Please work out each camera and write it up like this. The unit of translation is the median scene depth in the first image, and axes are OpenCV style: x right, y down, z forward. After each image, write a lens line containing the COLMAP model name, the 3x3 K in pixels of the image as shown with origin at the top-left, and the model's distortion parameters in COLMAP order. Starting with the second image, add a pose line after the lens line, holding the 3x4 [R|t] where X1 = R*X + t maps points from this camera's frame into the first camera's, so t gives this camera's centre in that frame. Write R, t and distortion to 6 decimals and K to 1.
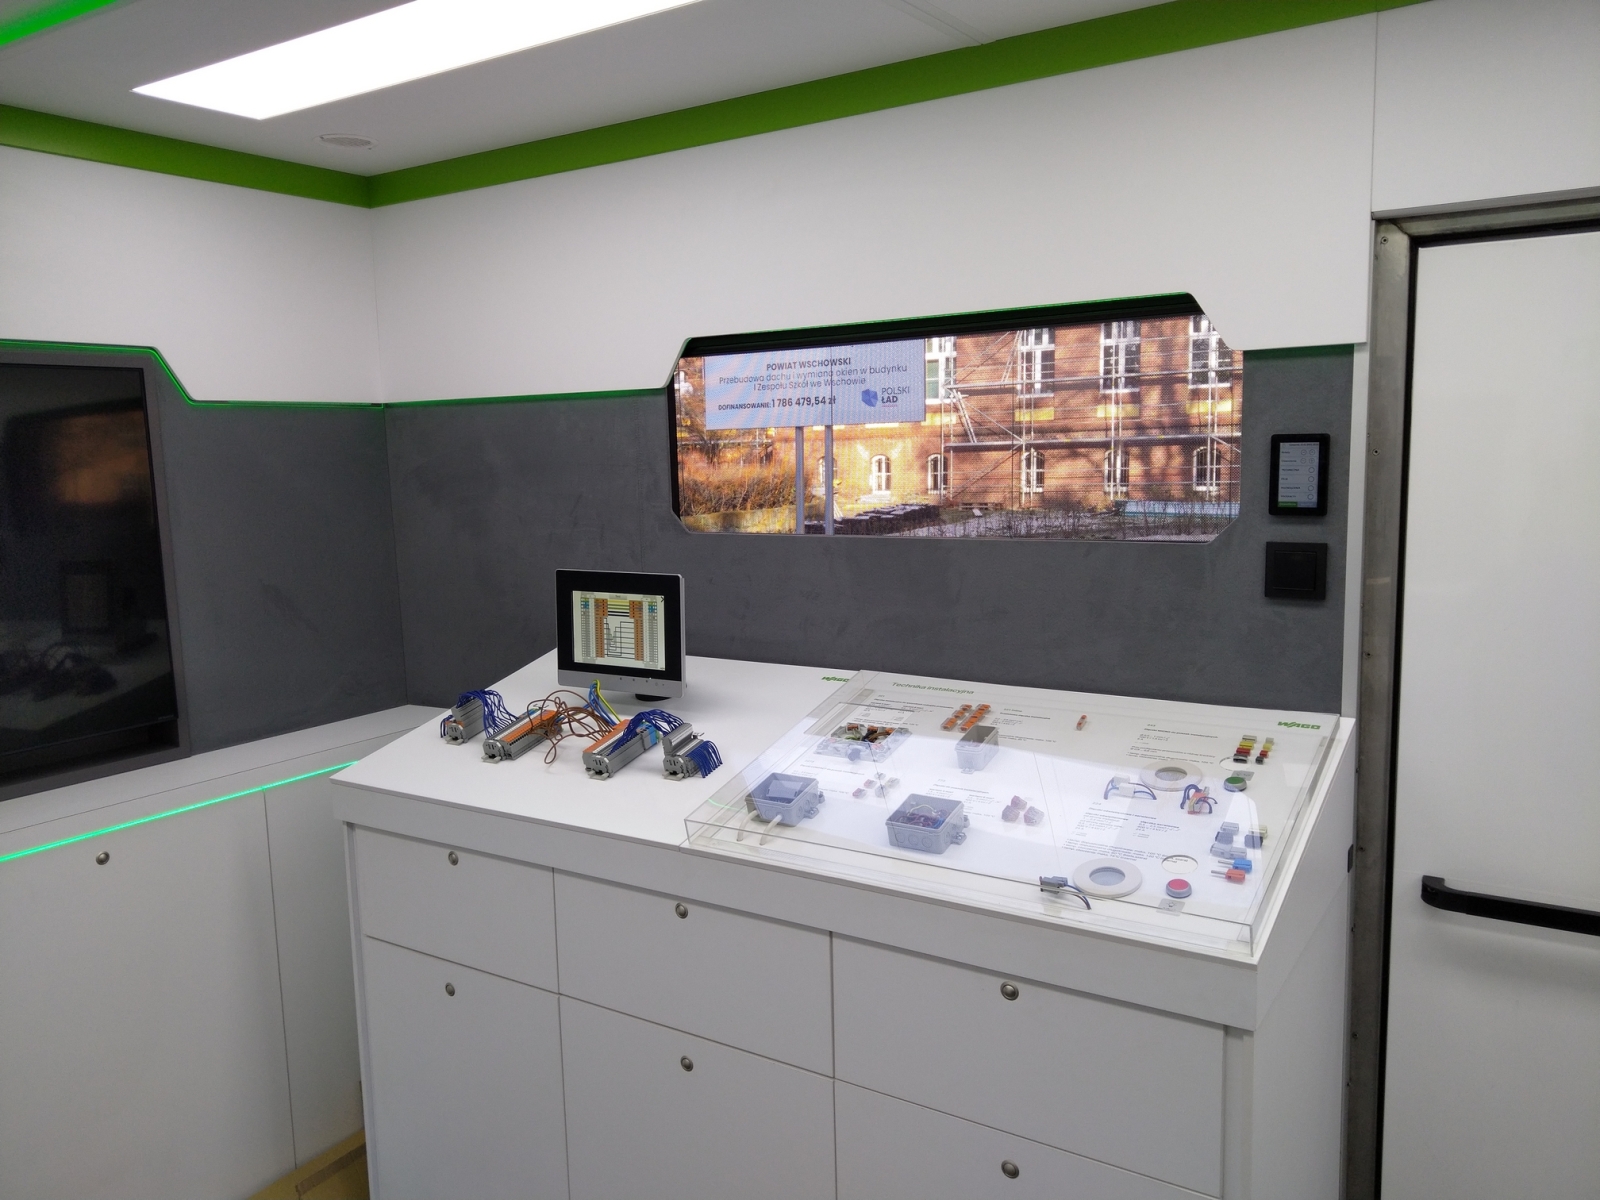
lens RADIAL K [[1242.1, 0, 800.0], [0, 1242.1, 600.0], [0, 0, 1]] dist [0.005133, 0.014872]
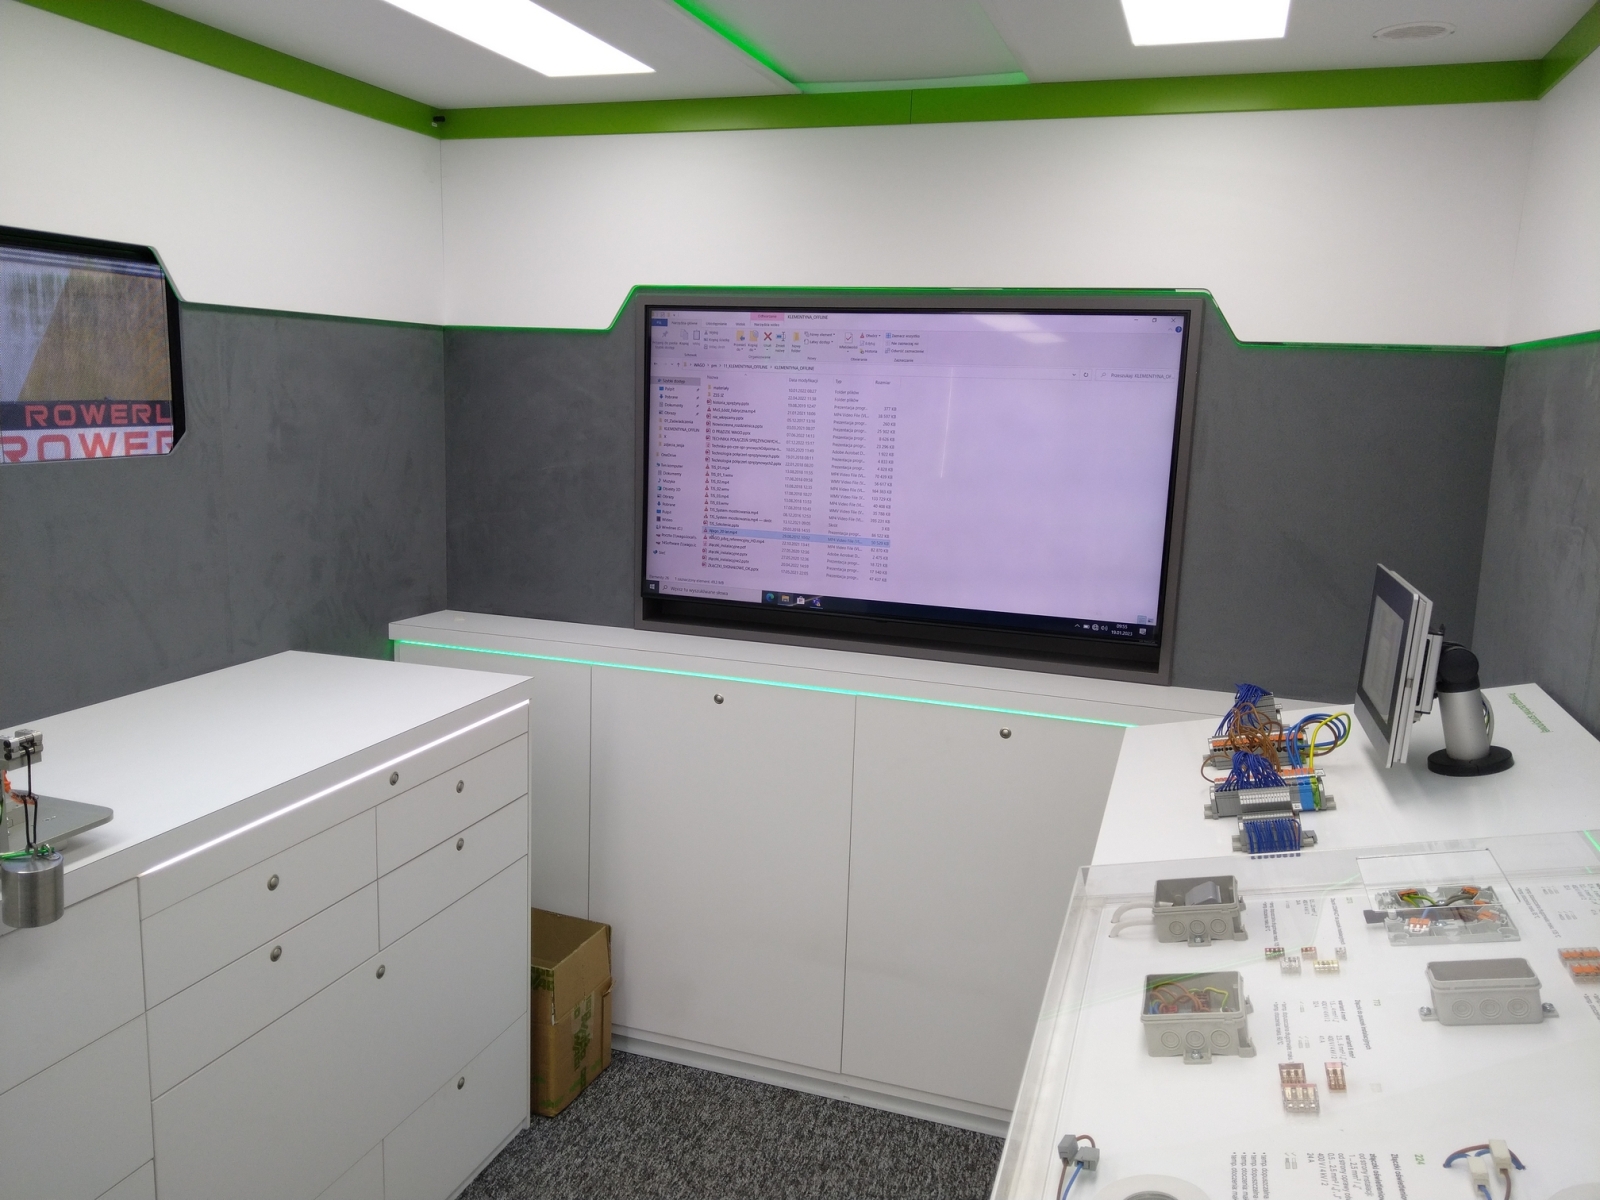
lens RADIAL K [[1242.1, 0, 800.0], [0, 1242.1, 600.0], [0, 0, 1]] dist [0.005133, 0.014872]
pose [[0.259263, 0.197776, -0.945340, 0.413179], [-0.164248, 0.973579, 0.158638, -0.060672], [0.951738, 0.114141, 0.284897, 0.417048]]
